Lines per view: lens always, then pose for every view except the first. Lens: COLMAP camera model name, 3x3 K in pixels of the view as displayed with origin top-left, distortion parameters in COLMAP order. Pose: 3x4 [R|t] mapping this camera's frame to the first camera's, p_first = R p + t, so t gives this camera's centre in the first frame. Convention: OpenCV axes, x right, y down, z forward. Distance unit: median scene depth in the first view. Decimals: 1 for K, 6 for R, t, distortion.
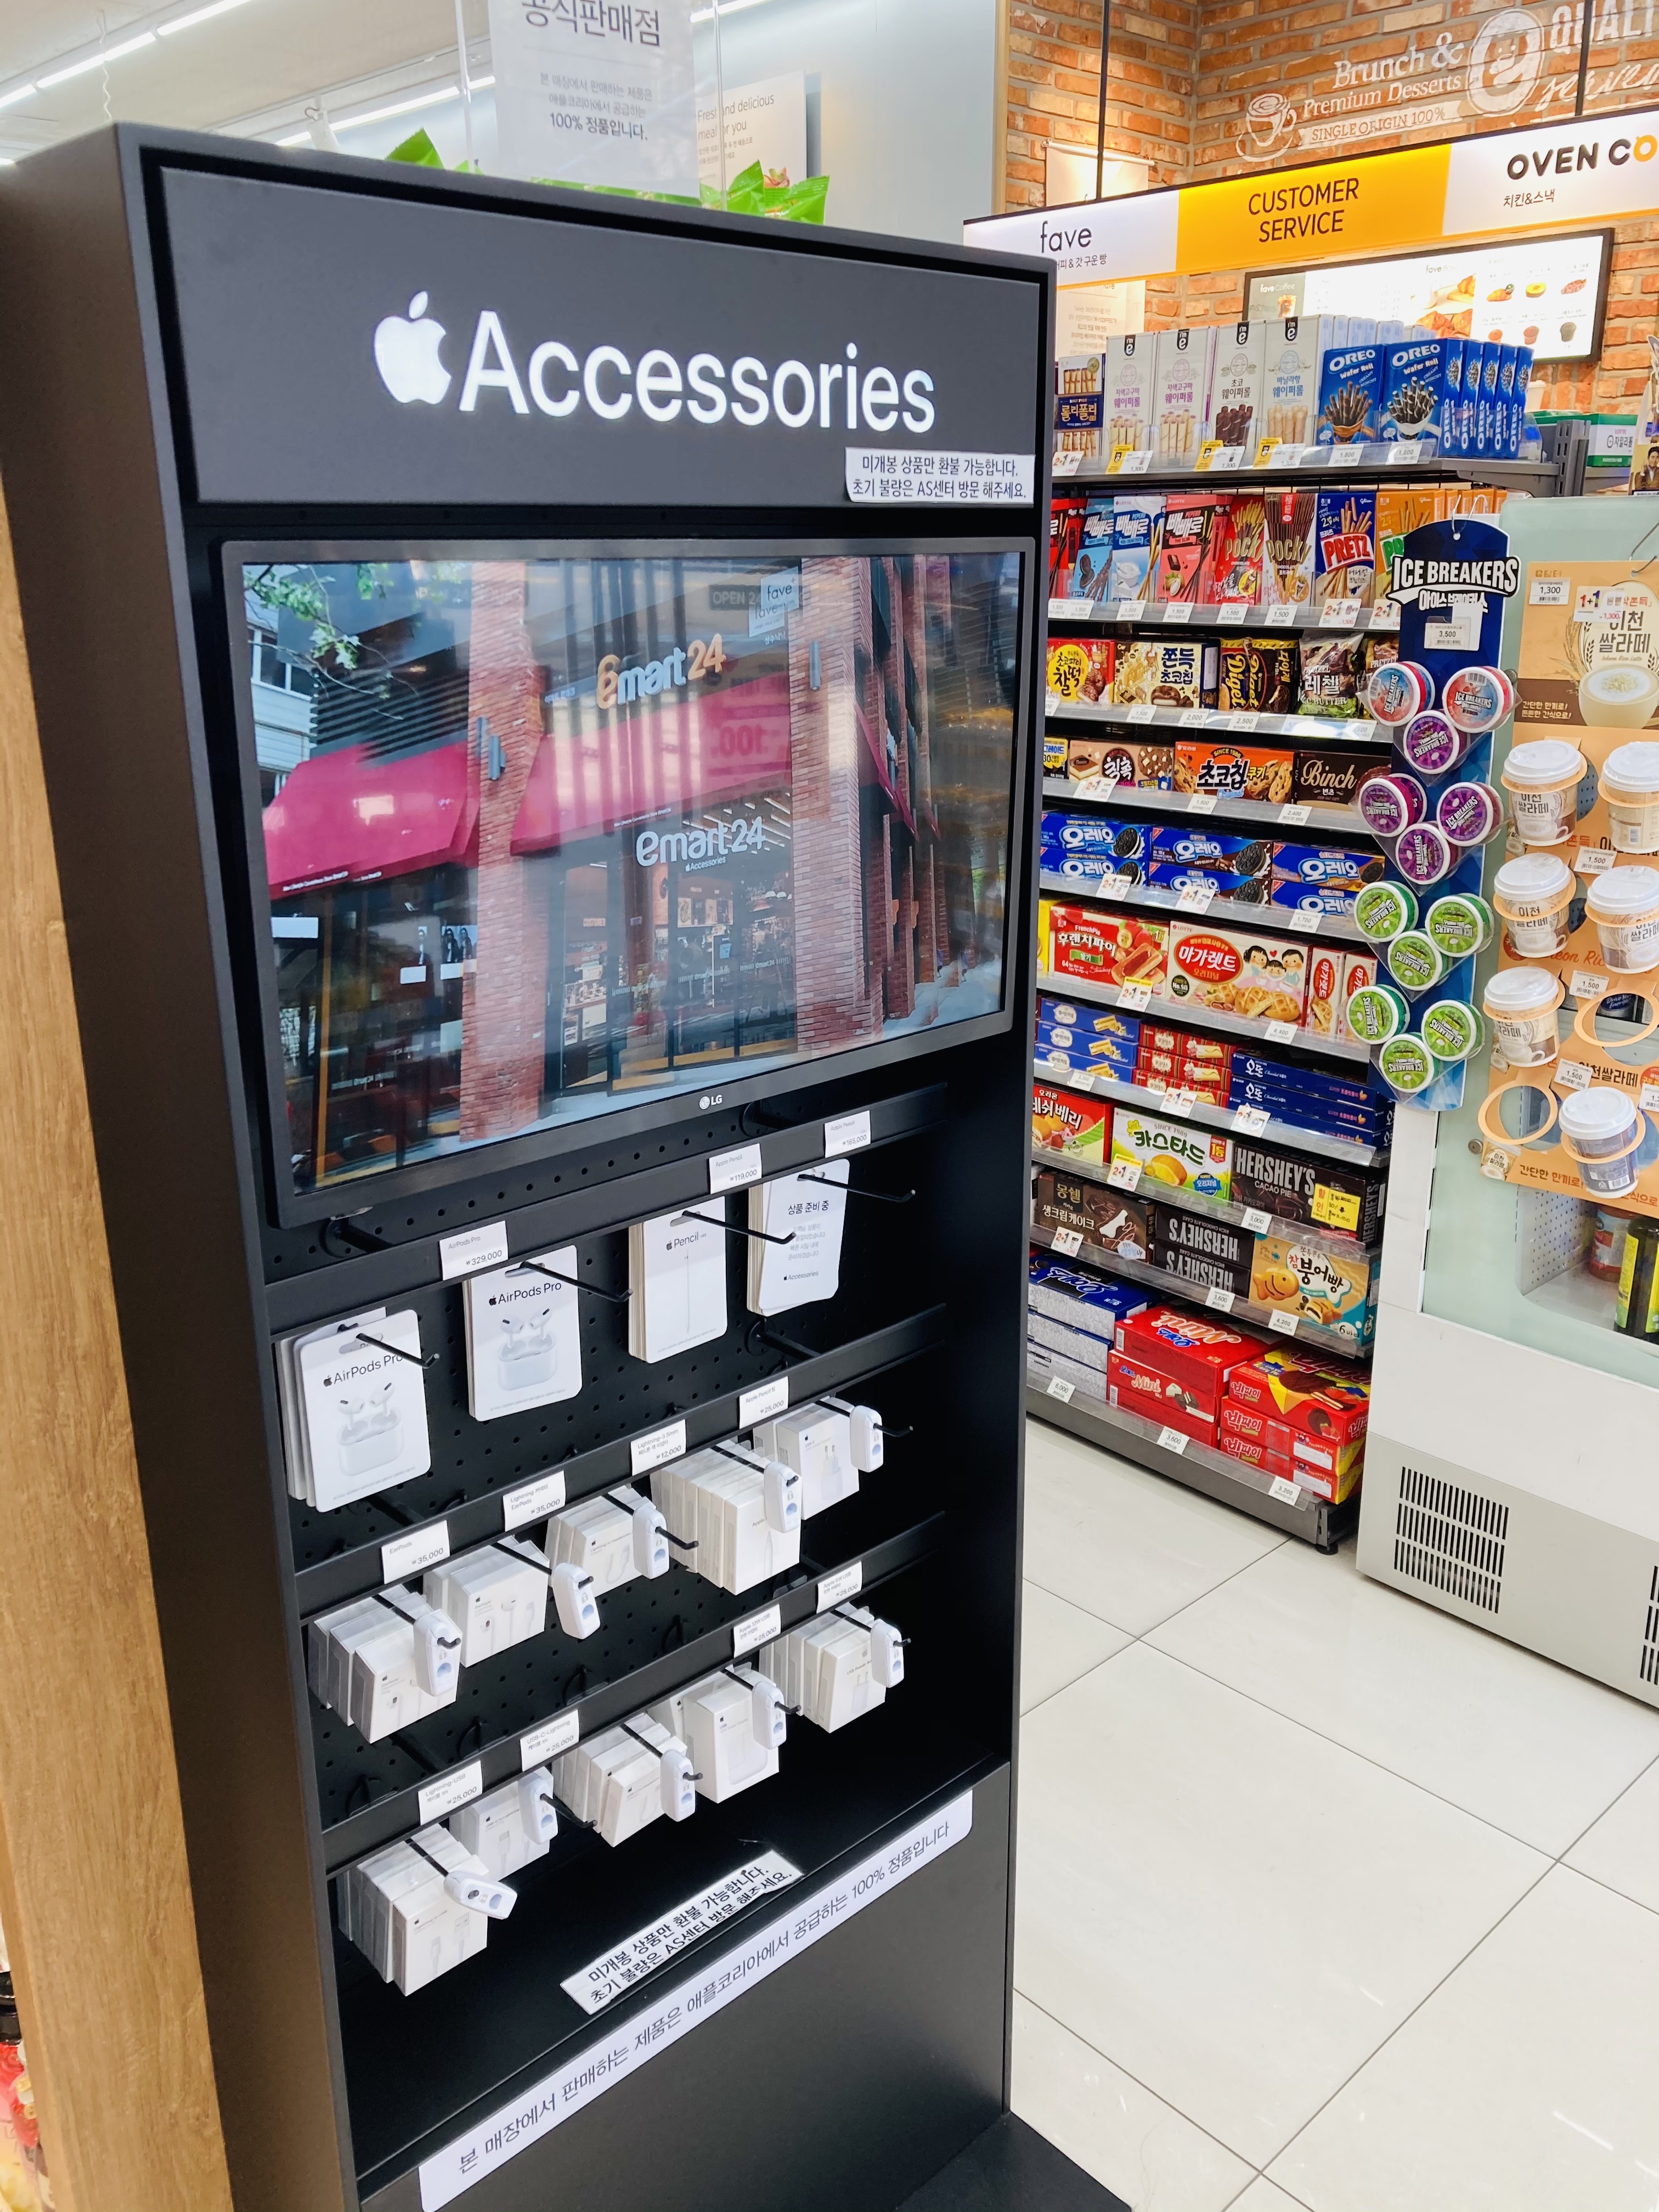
lens RADIAL K [[1792.8, 0, 833.7], [0, 1792.8, 1106.2], [0, 0, 1]] dist [0.017805, 0.009381]
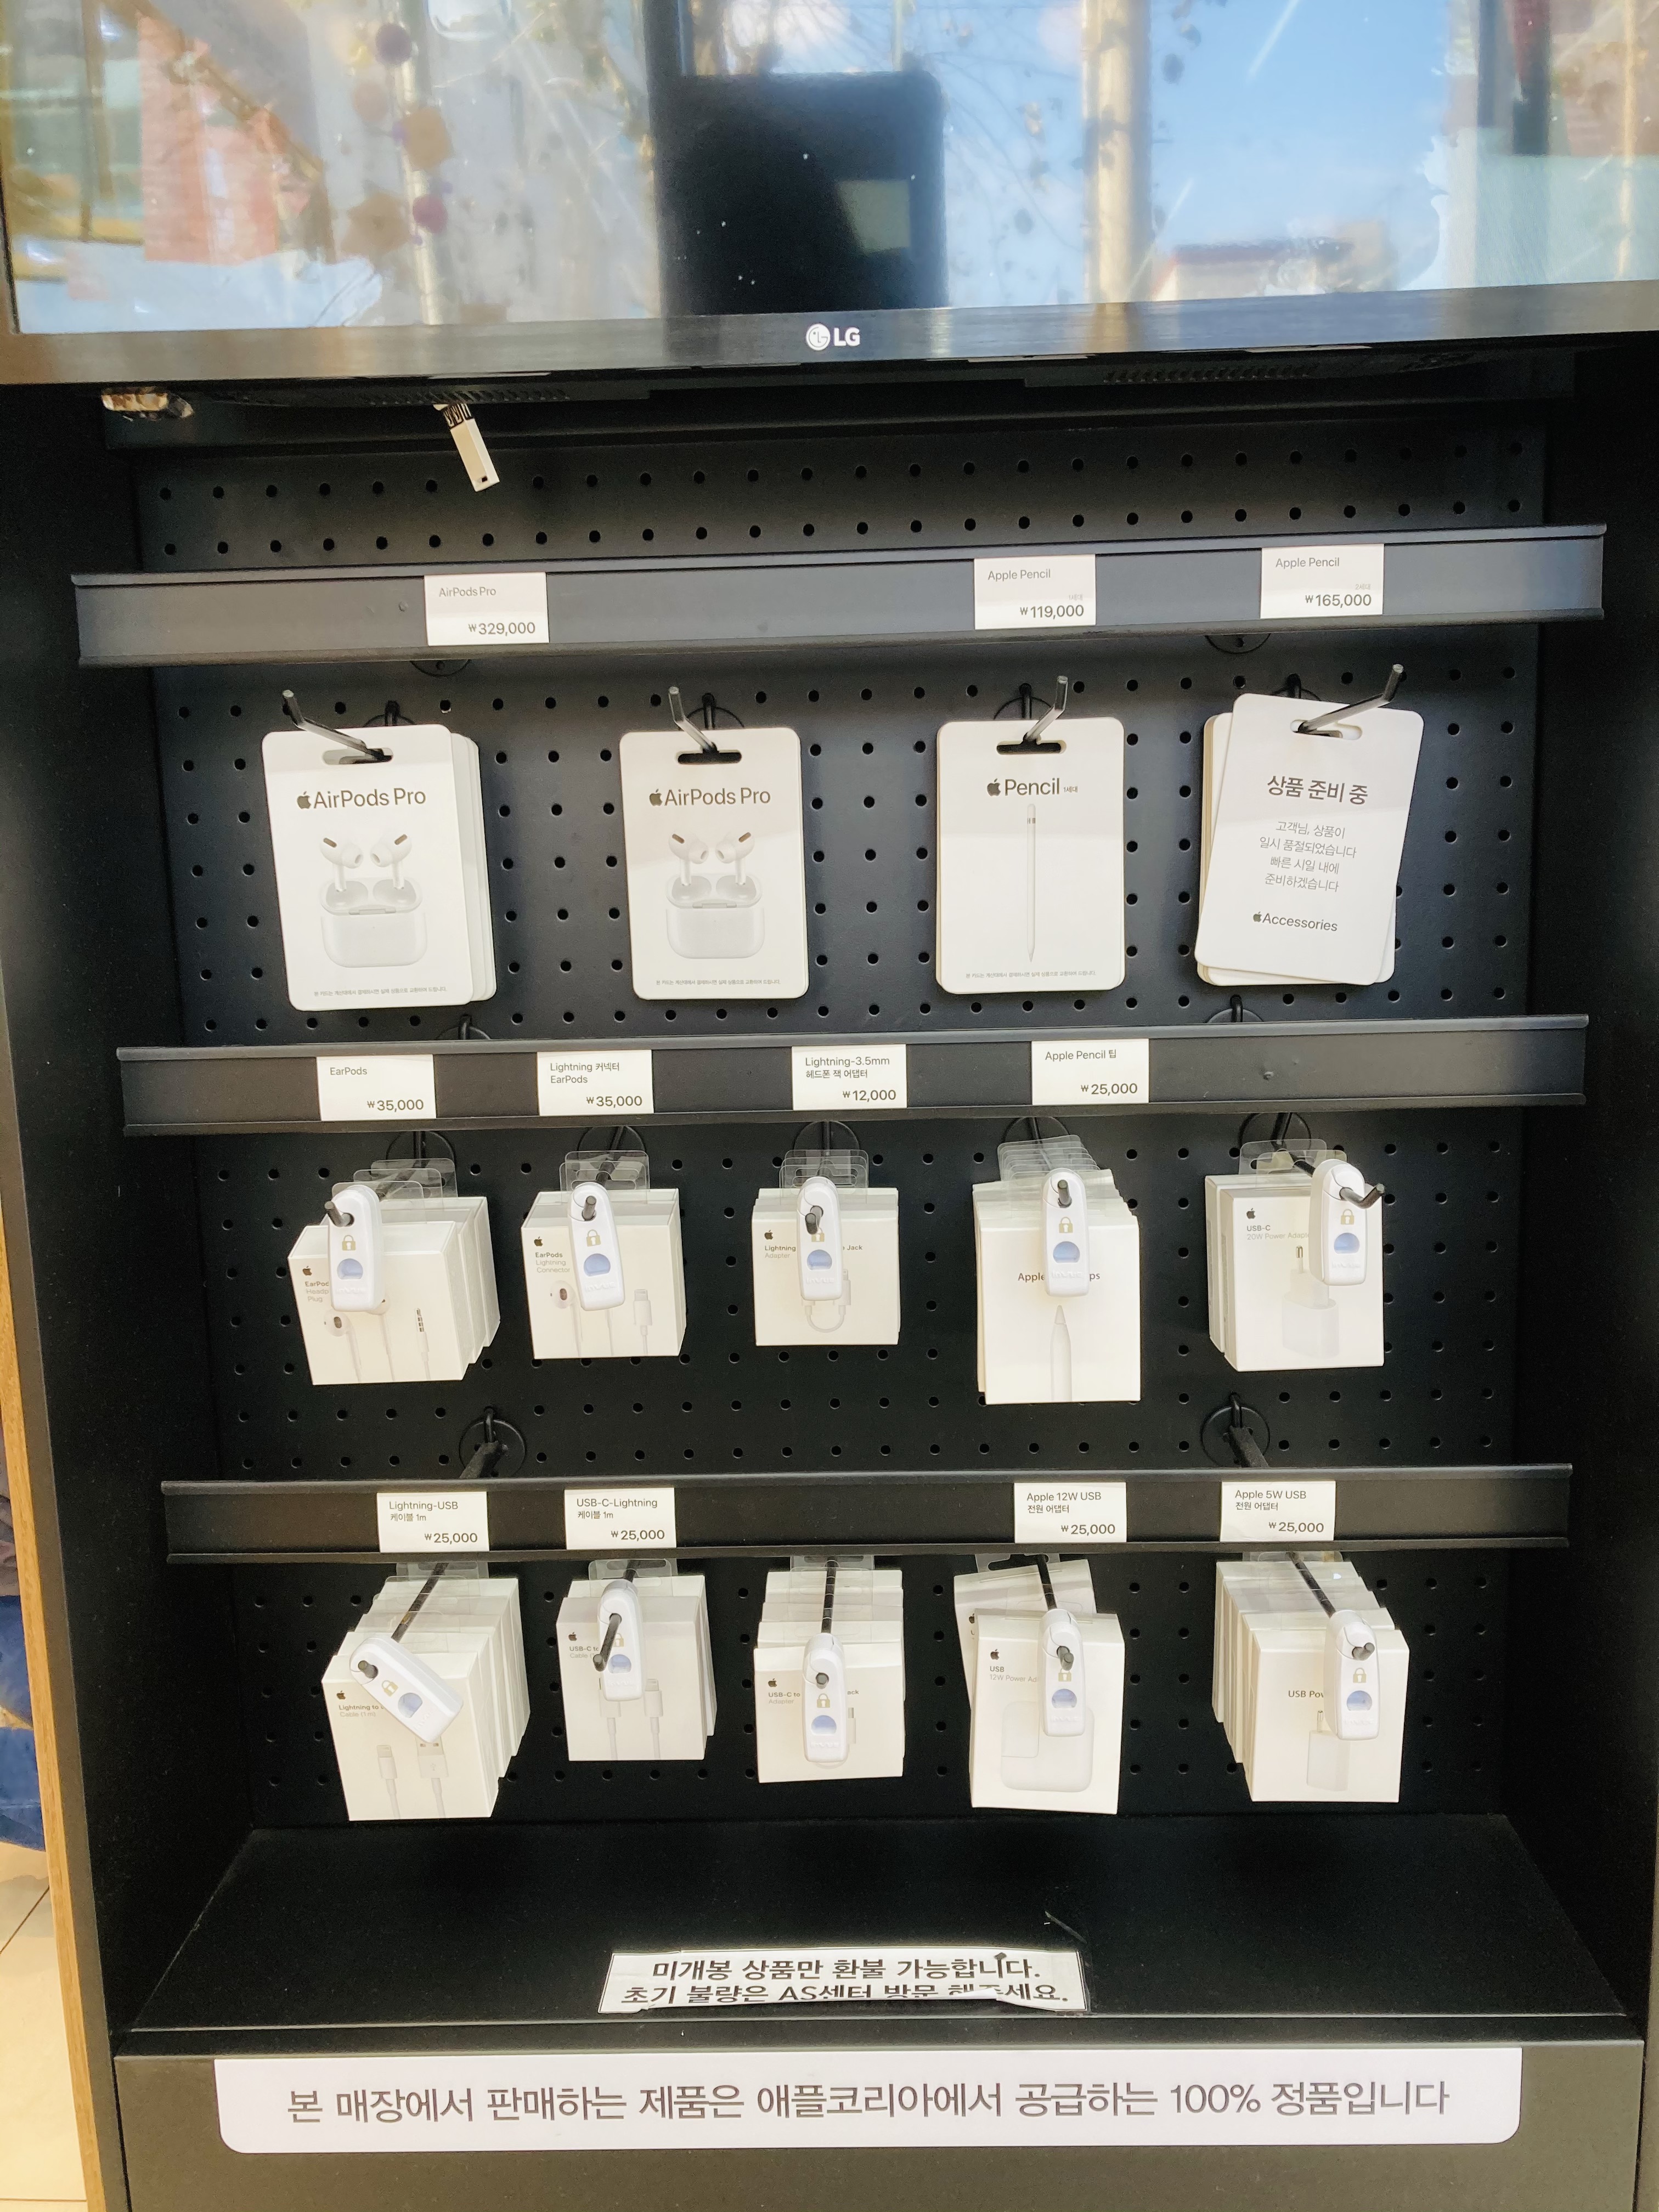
lens RADIAL K [[1792.8, 0, 831.5], [0, 1792.8, 1101.1], [0, 0, 1]] dist [0.017805, 0.009381]
pose [[0.714125, 0.102568, -0.692464, 0.289729], [-0.188583, 0.980824, -0.049202, 0.220052], [0.674138, 0.165723, 0.719773, 0.561796]]
